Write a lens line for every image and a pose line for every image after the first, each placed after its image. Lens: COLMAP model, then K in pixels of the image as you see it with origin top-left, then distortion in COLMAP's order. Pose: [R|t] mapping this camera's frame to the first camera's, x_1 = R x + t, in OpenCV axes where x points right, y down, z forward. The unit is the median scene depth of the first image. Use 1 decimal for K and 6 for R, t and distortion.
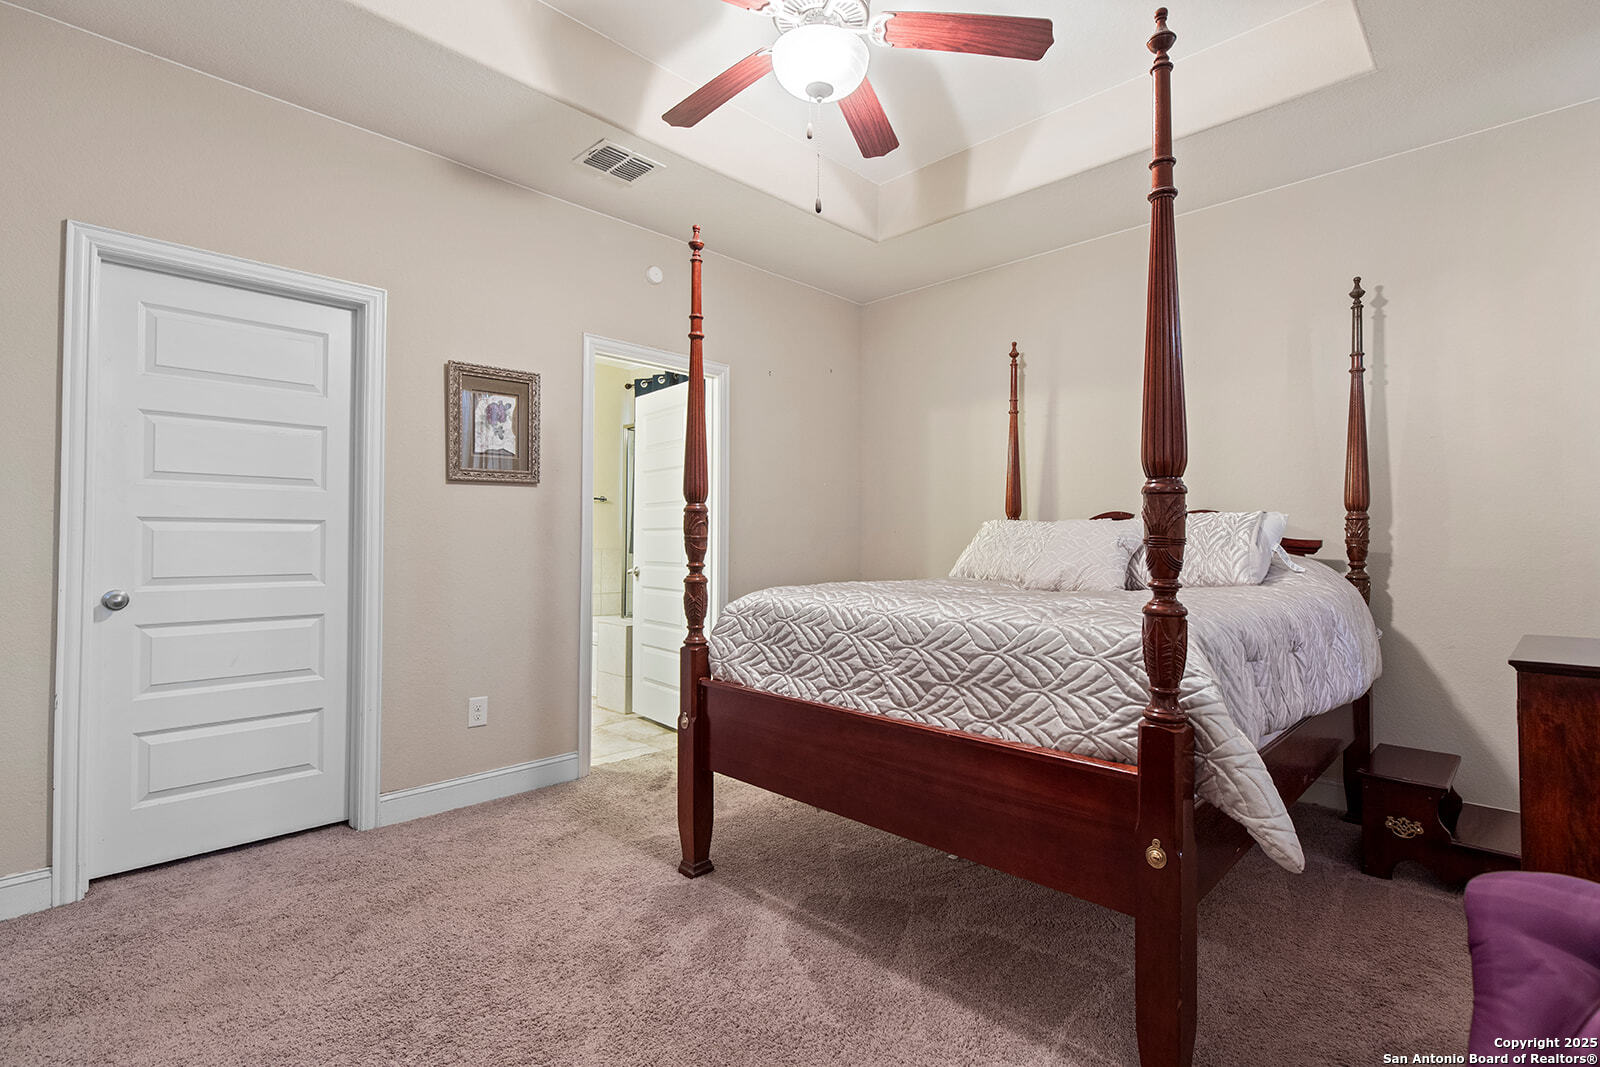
lens RADIAL K [[754.5, 0, 800.0], [0, 754.5, 533.5], [0, 0, 1]] dist [-0.001933, -0.000019]
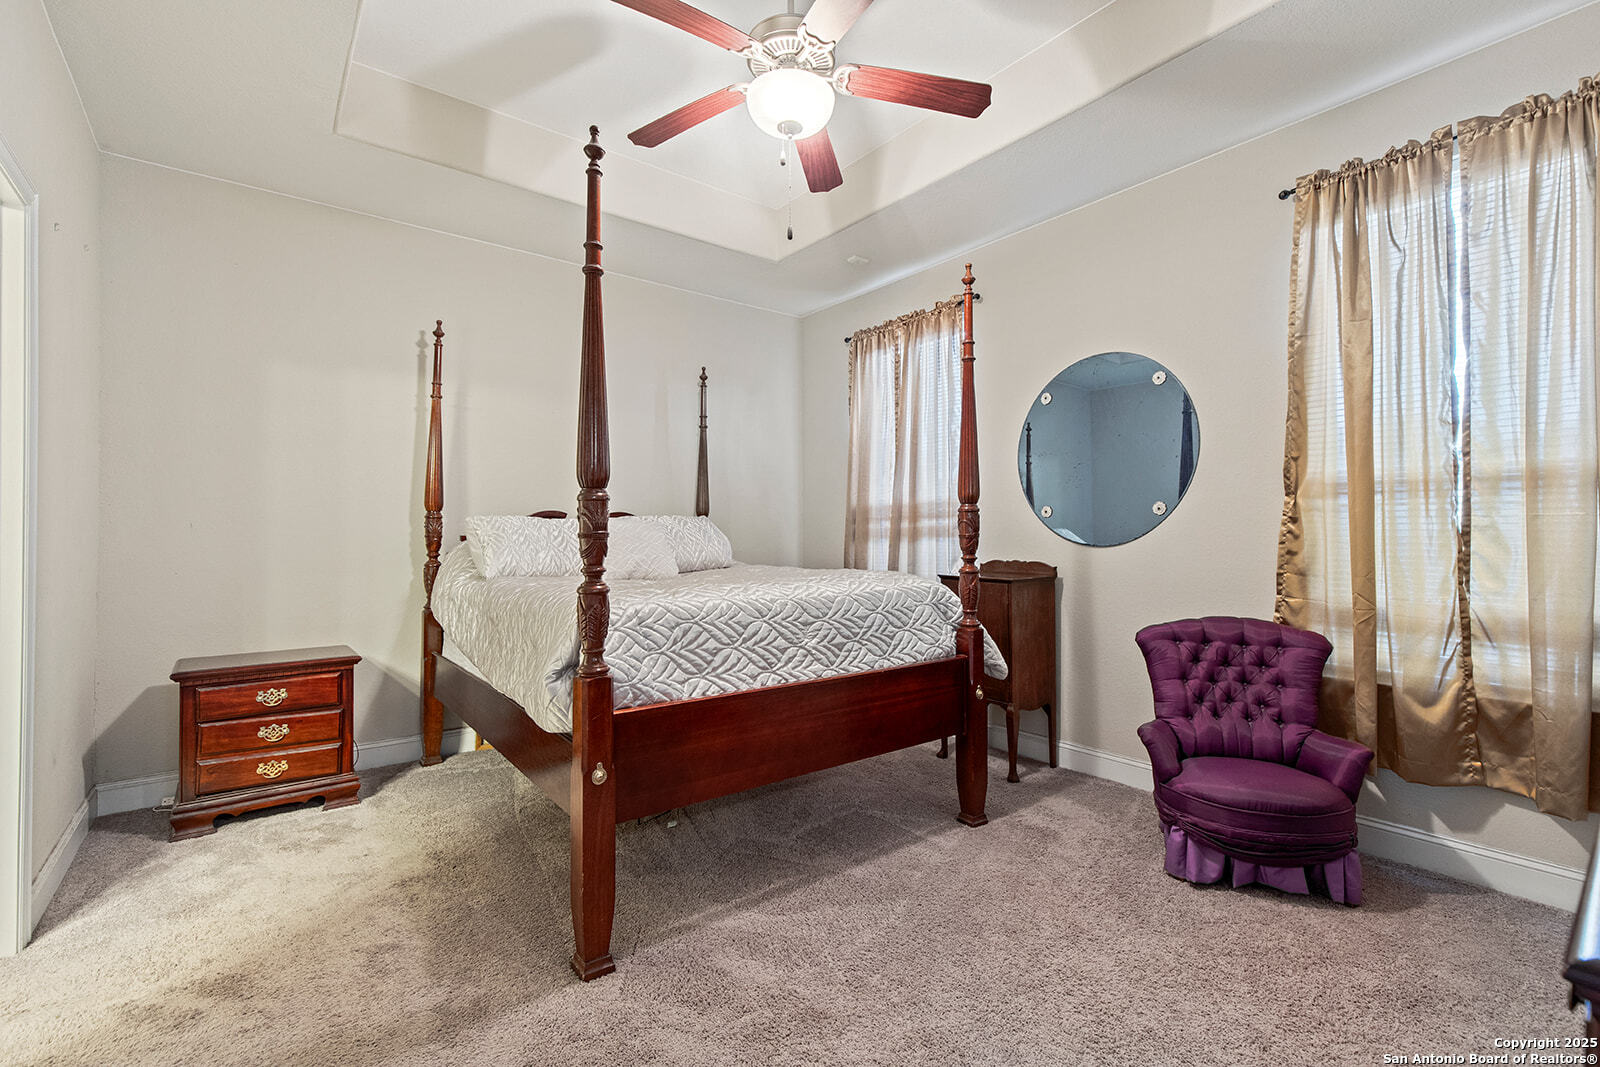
lens RADIAL K [[717.2, 0, 811.0], [0, 717.2, 529.9], [0, 0, 1]] dist [0.008047, -0.000639]
pose [[0.128251, 0.003330, 0.991736, -1.007957], [-0.006887, 0.999973, -0.002467, 0.001757], [-0.991718, -0.006513, 0.128270, 0.826938]]
